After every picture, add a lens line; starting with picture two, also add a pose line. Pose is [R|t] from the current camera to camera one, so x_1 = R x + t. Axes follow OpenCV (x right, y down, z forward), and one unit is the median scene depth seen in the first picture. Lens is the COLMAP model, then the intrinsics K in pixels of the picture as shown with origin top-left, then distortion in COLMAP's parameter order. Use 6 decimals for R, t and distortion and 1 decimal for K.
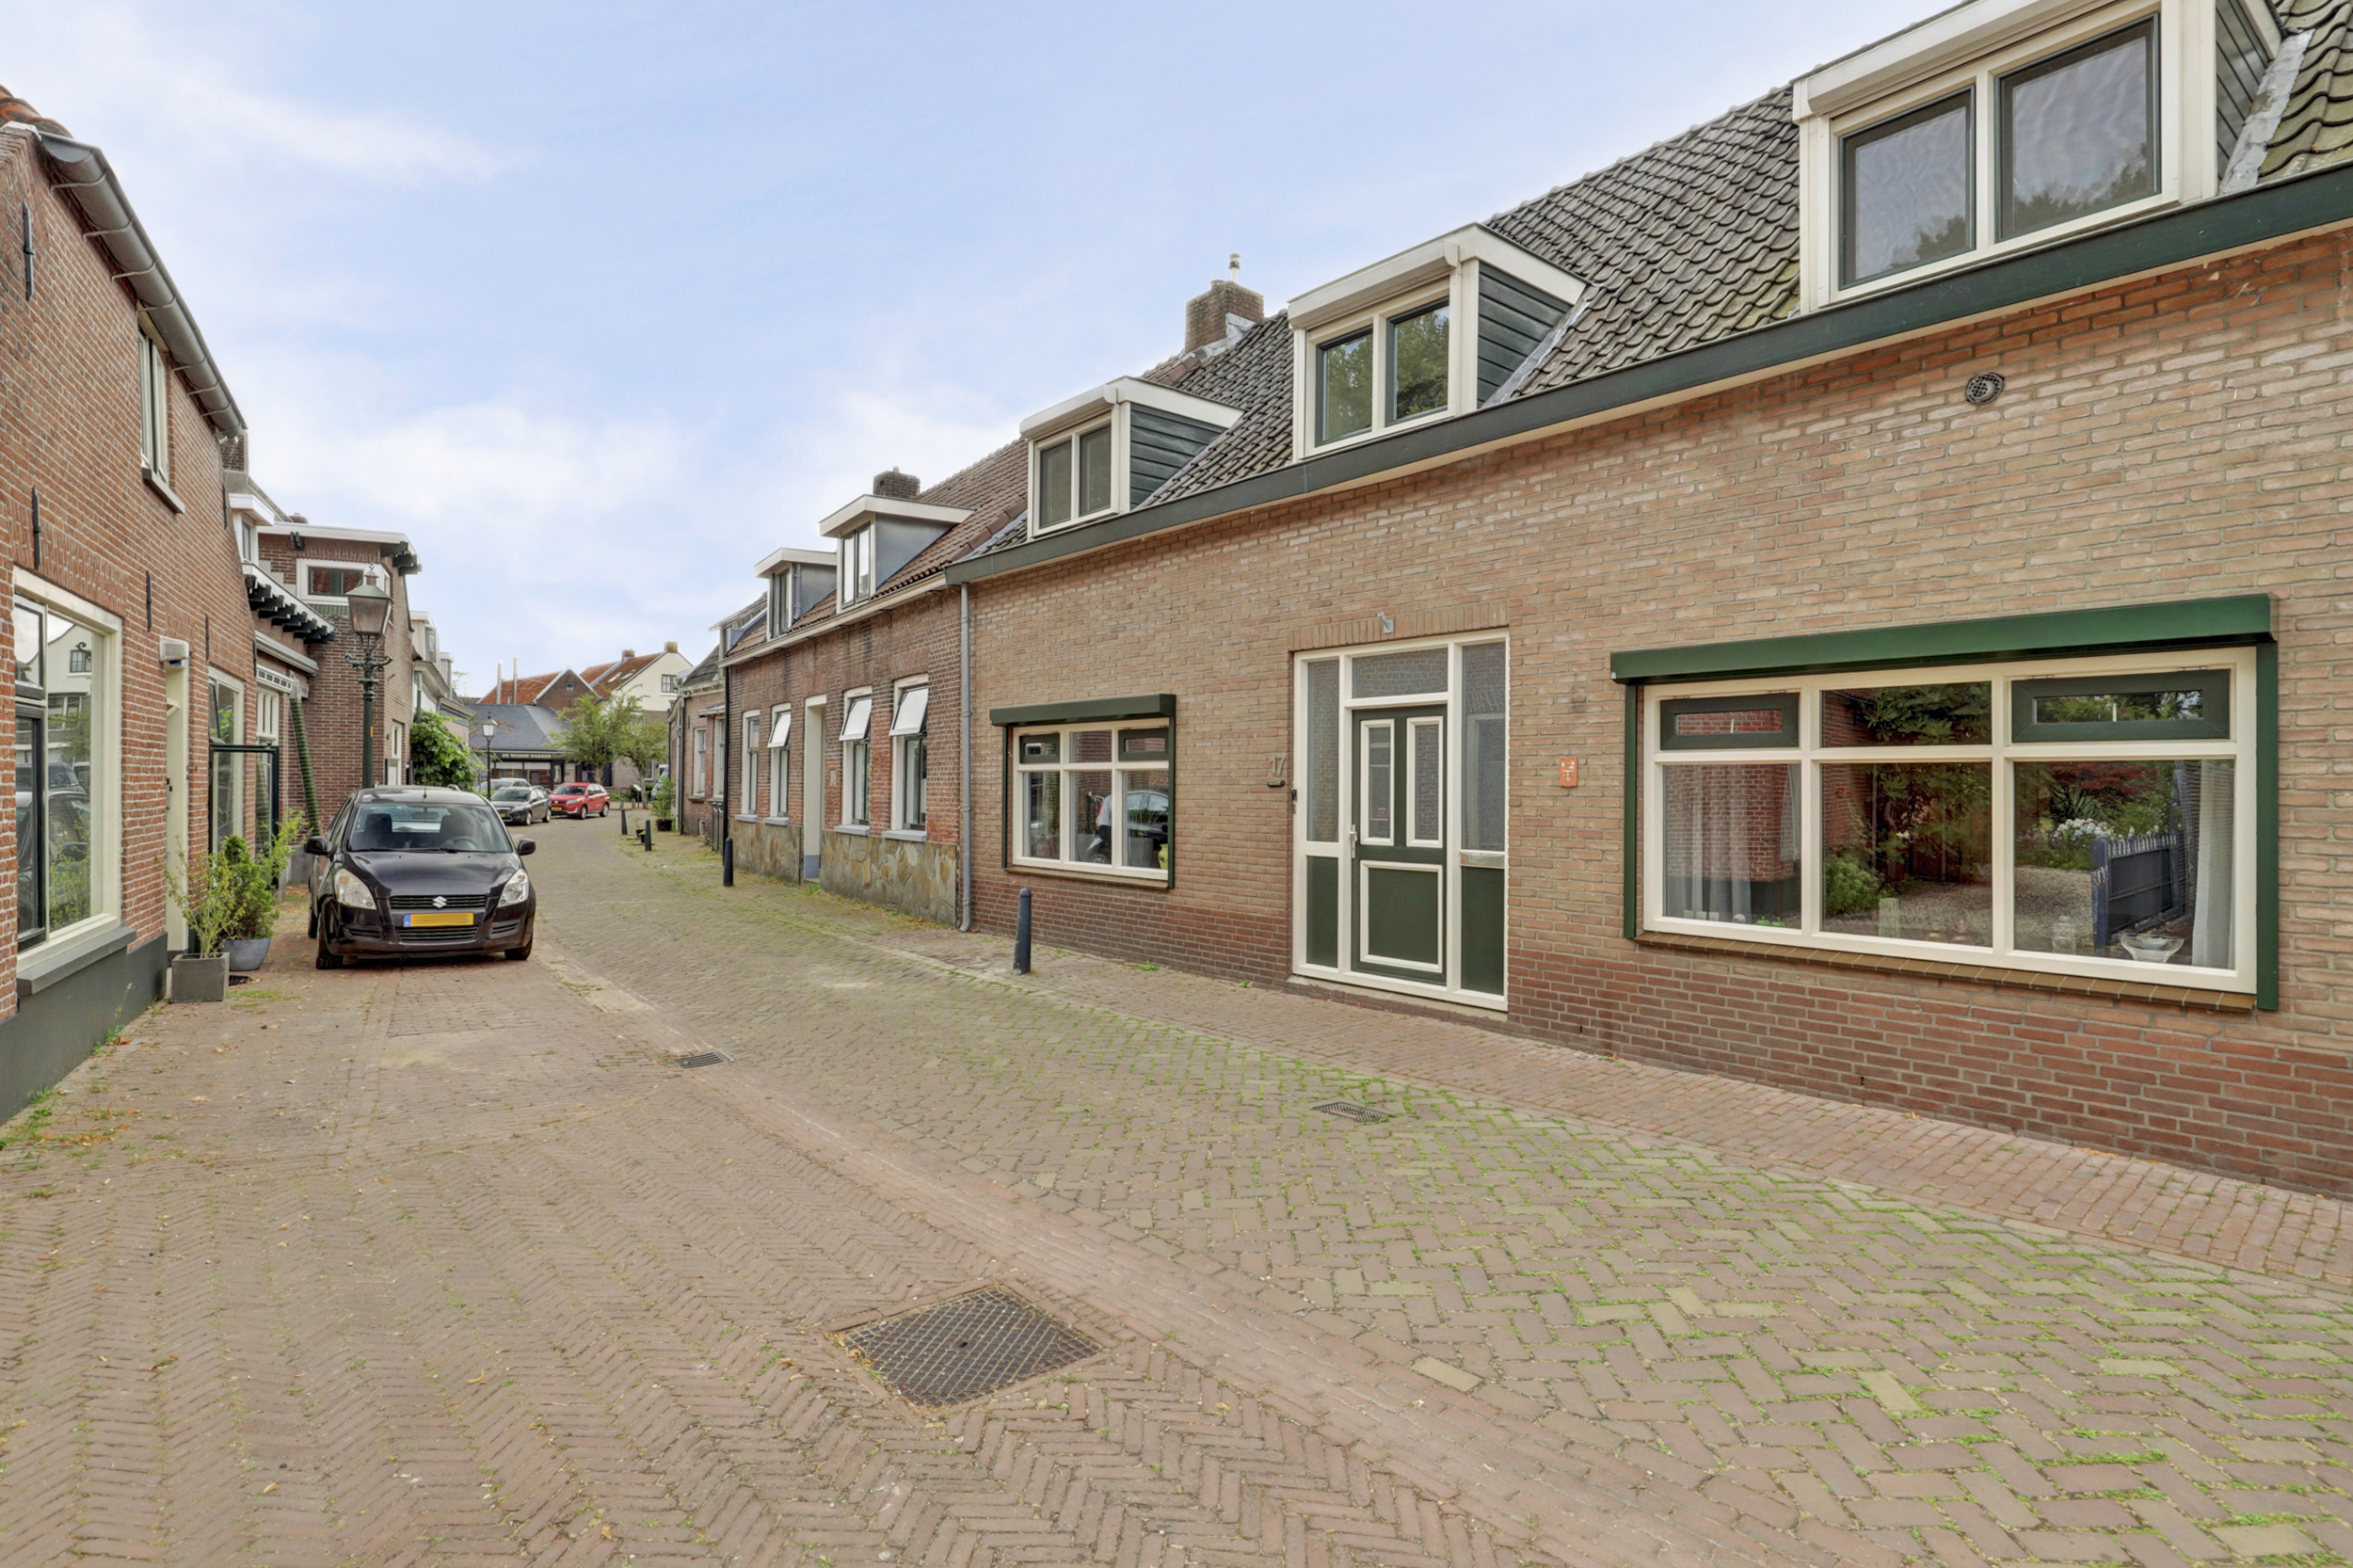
lens RADIAL K [[1196.9, 0, 1174.6], [0, 1196.9, 755.9], [0, 0, 1]] dist [-0.000105, 0.001335]
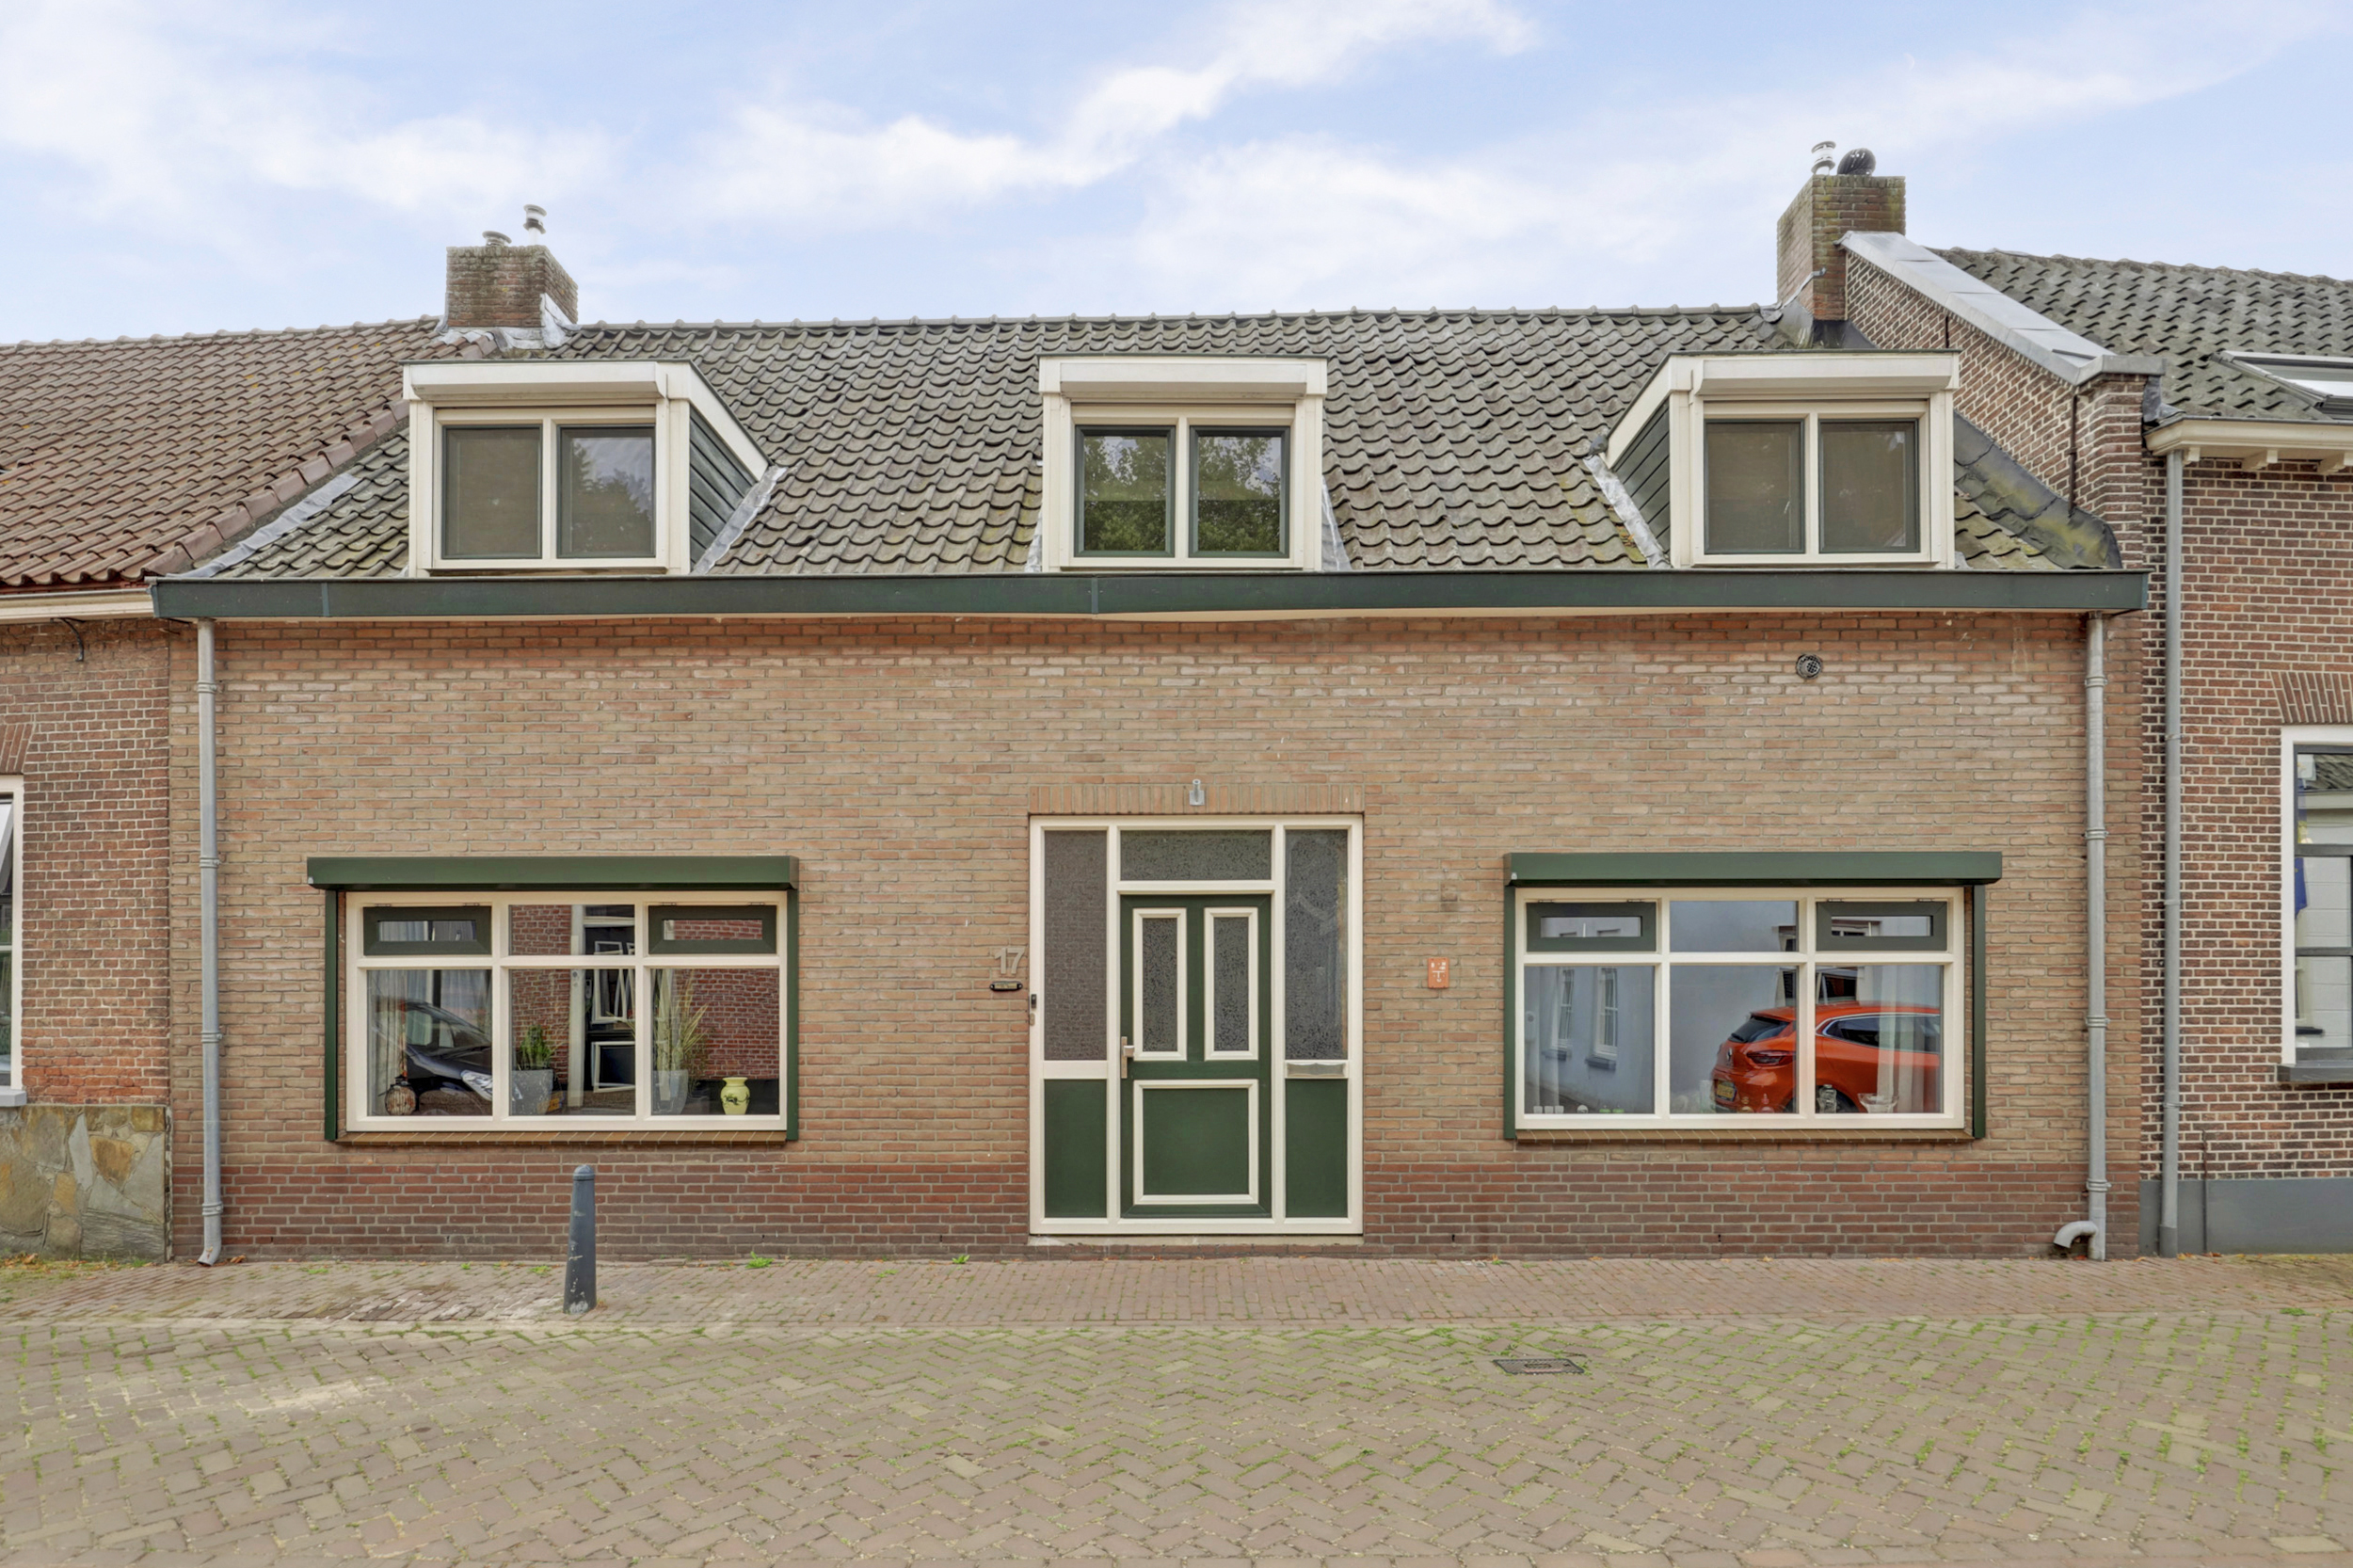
lens RADIAL K [[1339.0, 0, 1175.5], [0, 1339.0, 966.8], [0, 0, 1]] dist [-0.002125, -0.000560]
pose [[0.632352, 0.004806, 0.774666, -0.693739], [-0.013050, 0.999905, 0.004450, 0.007139], [-0.774571, -0.012923, 0.632355, 0.528719]]
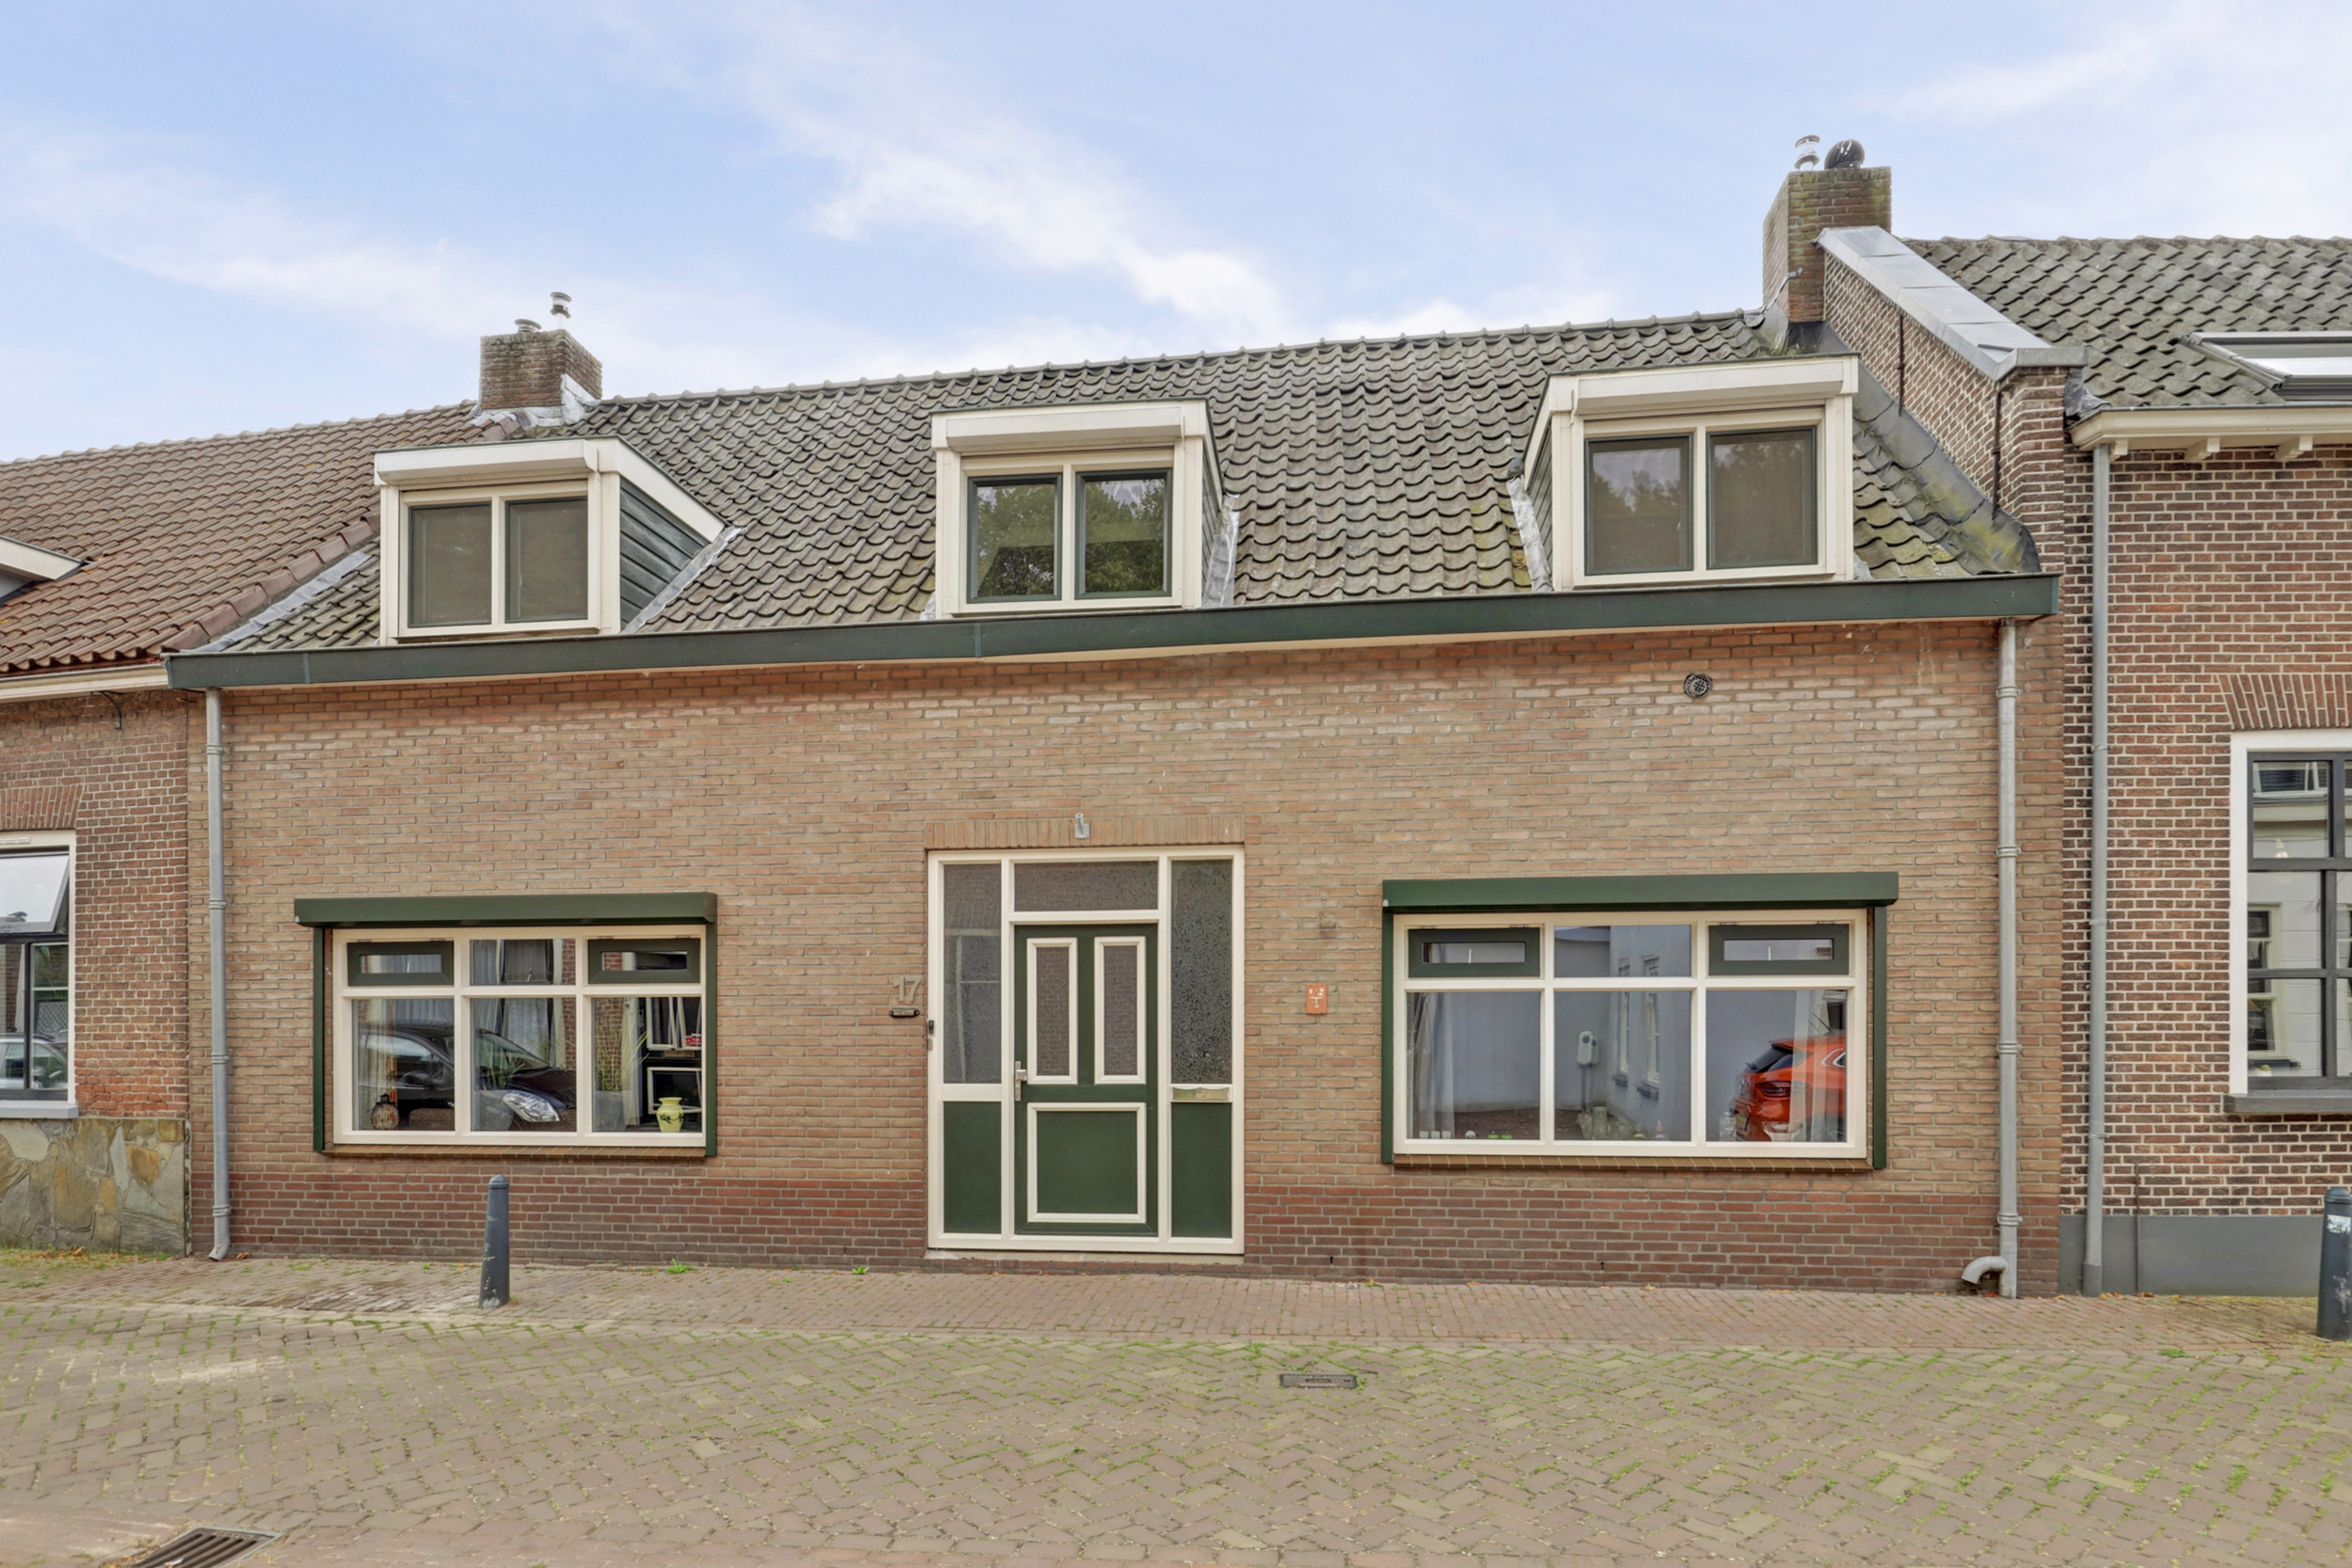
lens RADIAL K [[1332.3, 0, 1176.3], [0, 1332.3, 1000.6], [0, 0, 1]] dist [0.000013, -0.001926]
pose [[0.722474, -0.000838, 0.691398, -0.550314], [-0.009120, 0.999901, 0.010741, 0.004516], [-0.691338, -0.014065, 0.722394, 0.321418]]
